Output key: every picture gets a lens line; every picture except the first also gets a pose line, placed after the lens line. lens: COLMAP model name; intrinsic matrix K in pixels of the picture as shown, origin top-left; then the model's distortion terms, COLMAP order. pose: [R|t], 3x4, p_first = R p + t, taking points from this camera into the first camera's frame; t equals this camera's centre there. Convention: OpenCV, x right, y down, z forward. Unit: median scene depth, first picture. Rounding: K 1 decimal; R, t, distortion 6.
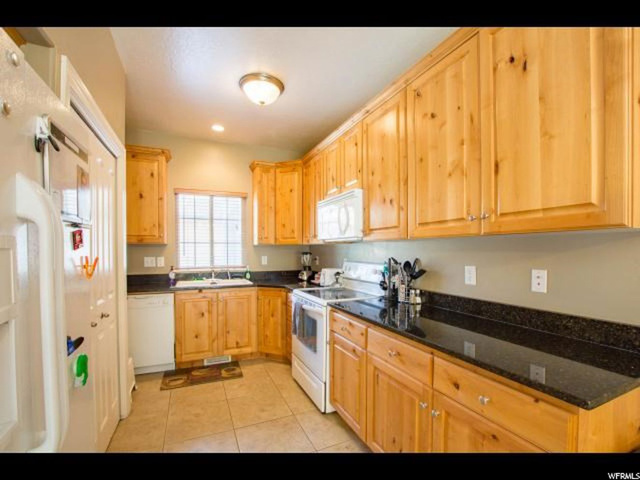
lens RADIAL K [[290.9, 0, 325.5], [0, 290.9, 253.3], [0, 0, 1]] dist [-0.029934, 0.000050]
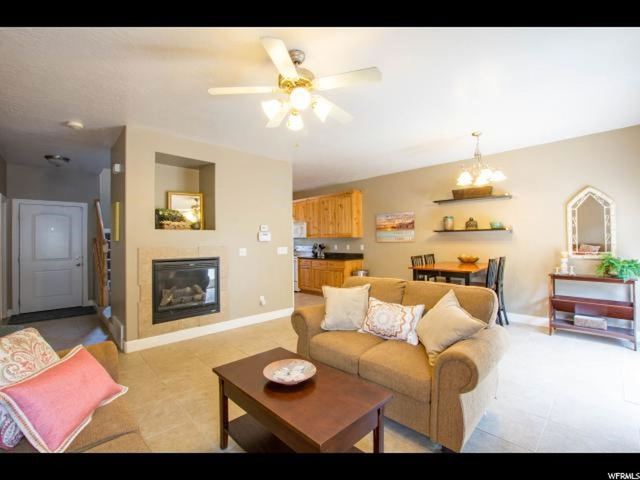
lens RADIAL K [[290.9, 0, 321.9], [0, 290.9, 239.9], [0, 0, 1]] dist [-0.029934, 0.000050]
pose [[0.945407, -0.008565, 0.325779, -0.570561], [0.016444, 0.999635, -0.021439, 0.034349], [-0.325476, 0.025626, 0.945203, -1.576008]]
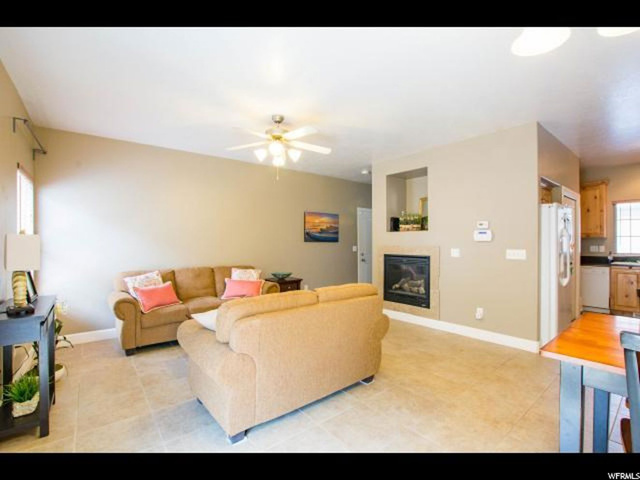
lens RADIAL K [[290.9, 0, 322.4], [0, 290.9, 242.5], [0, 0, 1]] dist [-0.029934, 0.000050]
pose [[0.246074, 0.001373, -0.969250, 0.637783], [-0.013633, 0.999905, -0.002045, 0.021377], [0.969155, 0.013717, 0.246070, -1.004455]]
